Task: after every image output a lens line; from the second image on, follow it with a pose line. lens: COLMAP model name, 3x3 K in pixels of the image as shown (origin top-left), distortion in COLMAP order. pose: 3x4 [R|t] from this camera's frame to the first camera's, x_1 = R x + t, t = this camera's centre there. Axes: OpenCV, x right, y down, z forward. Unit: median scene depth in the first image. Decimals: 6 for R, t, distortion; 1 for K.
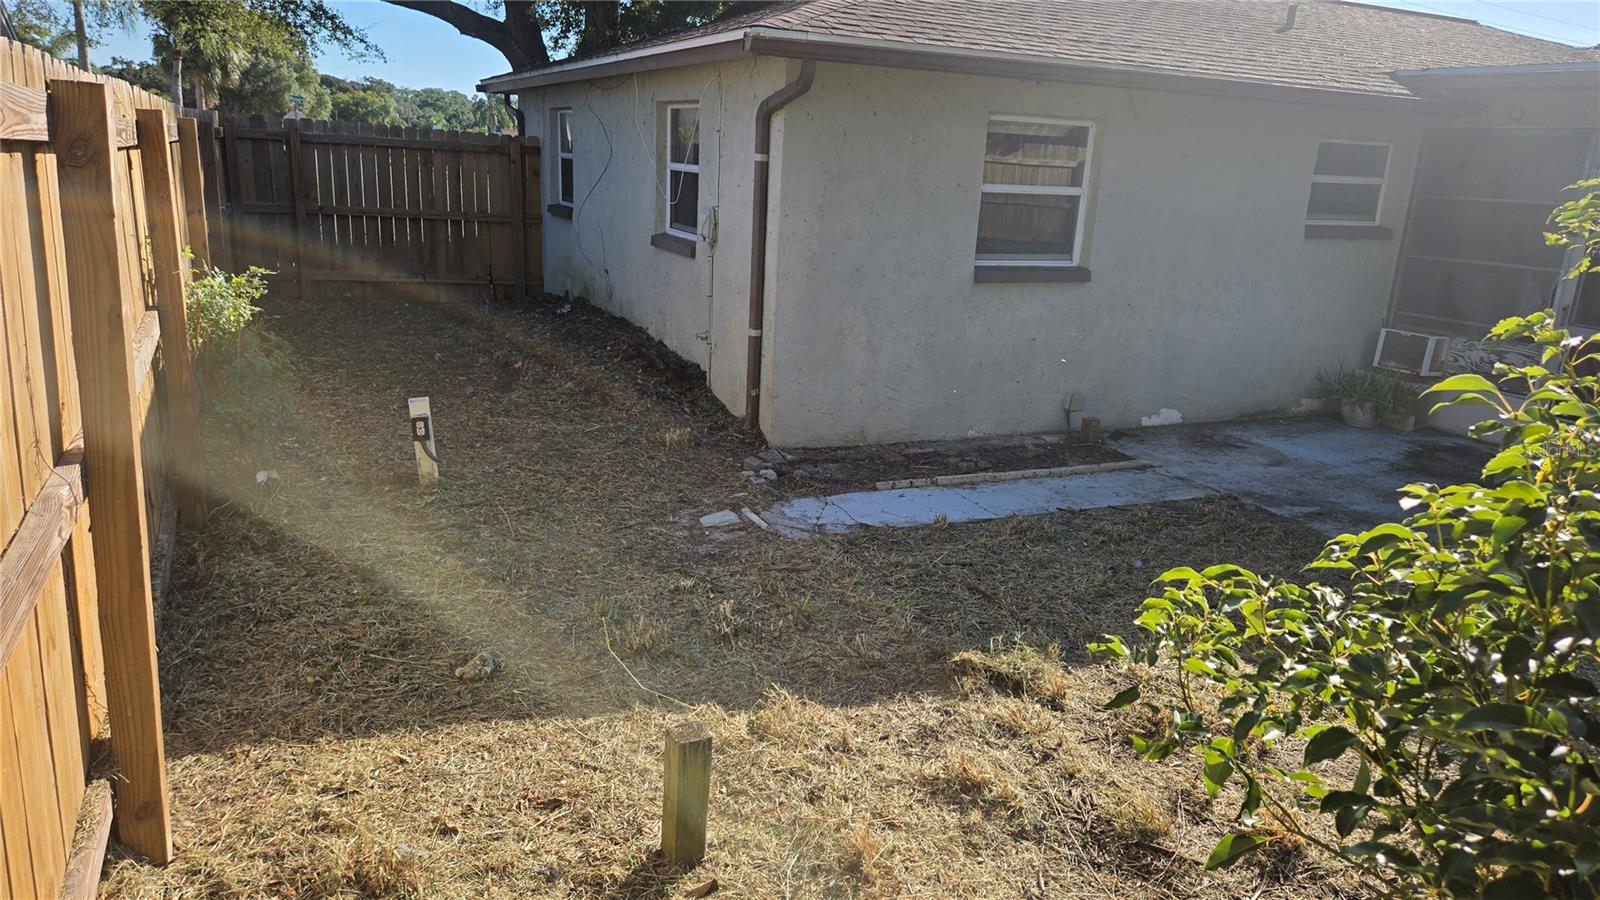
lens RADIAL K [[1088.4, 0, 797.9], [0, 1088.4, 449.9], [0, 0, 1]] dist [0.005980, -0.031975]
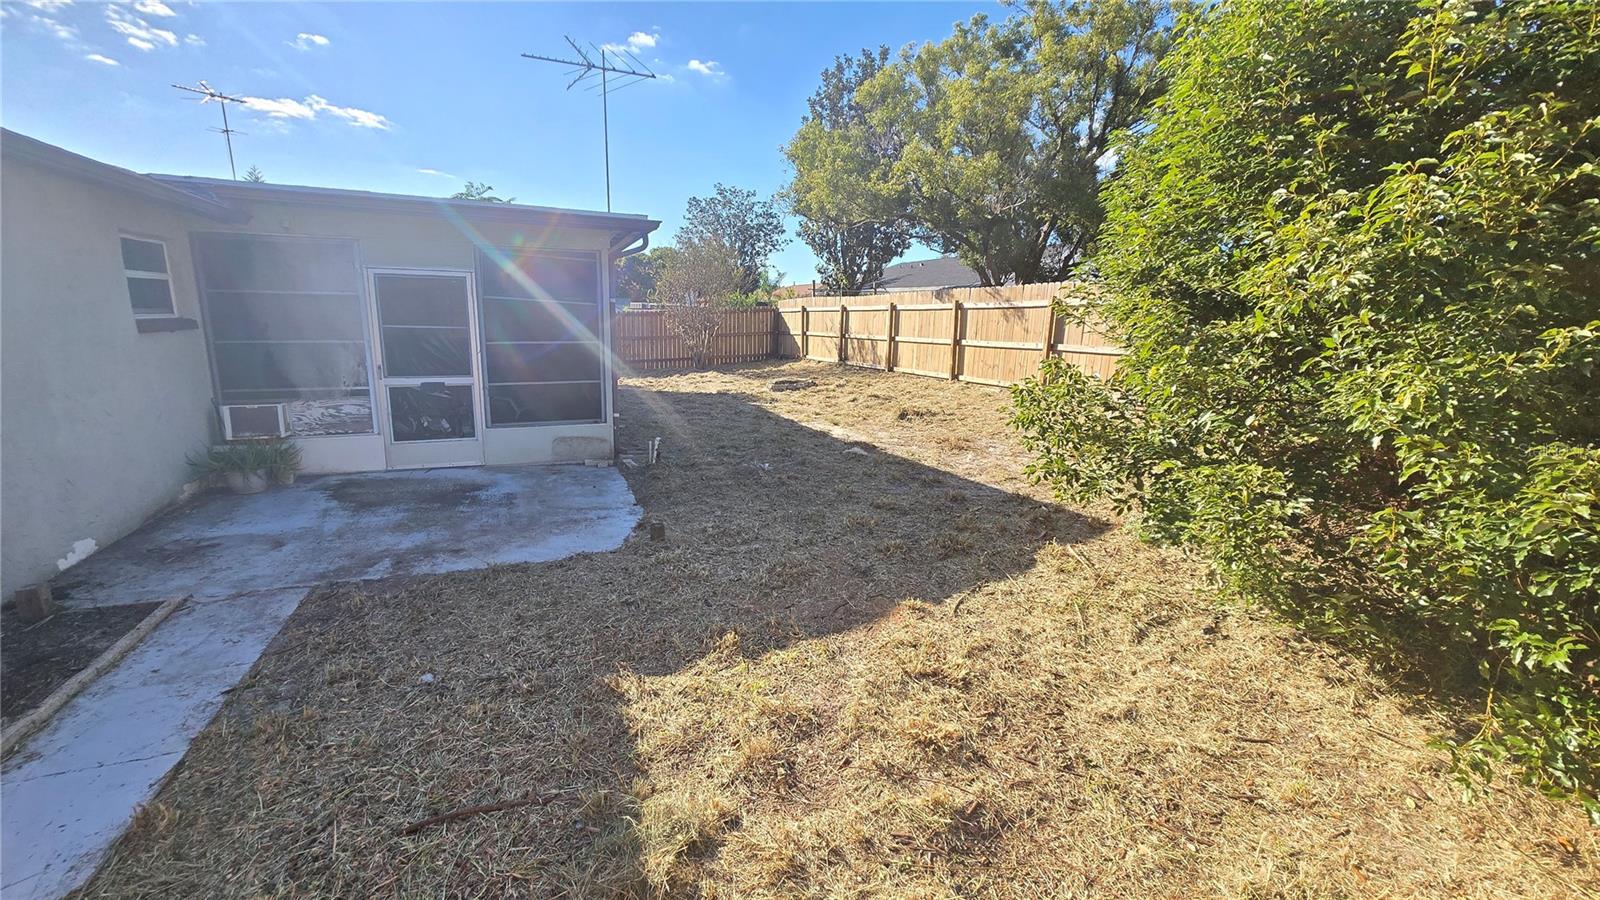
lens RADIAL K [[643.7, 0, 796.7], [0, 643.7, 448.0], [0, 0, 1]] dist [0.000926, -0.001231]
pose [[0.048424, -0.245254, 0.968249, -0.120057], [0.240286, 0.943778, 0.227038, -0.099421], [-0.969494, 0.221662, 0.104633, 0.446043]]
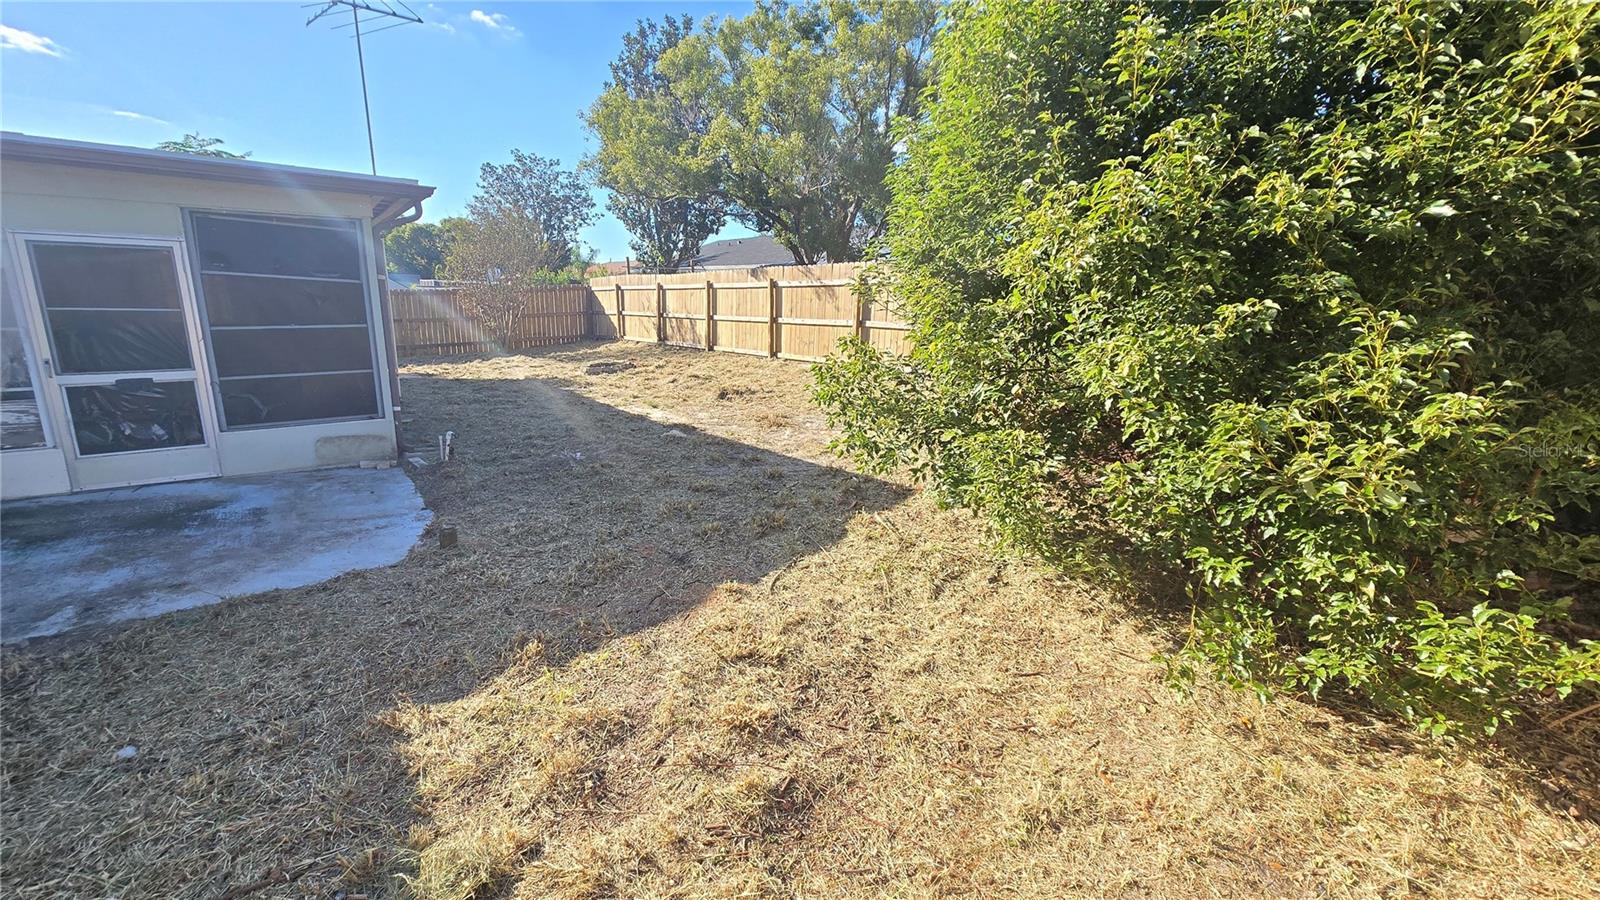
lens RADIAL K [[643.7, 0, 796.1], [0, 643.7, 446.5], [0, 0, 1]] dist [0.000926, -0.001231]
pose [[-0.216023, -0.268933, 0.938621, -0.109800], [0.225095, 0.921707, 0.315893, -0.095000], [-0.950087, 0.279519, -0.138575, 0.427740]]
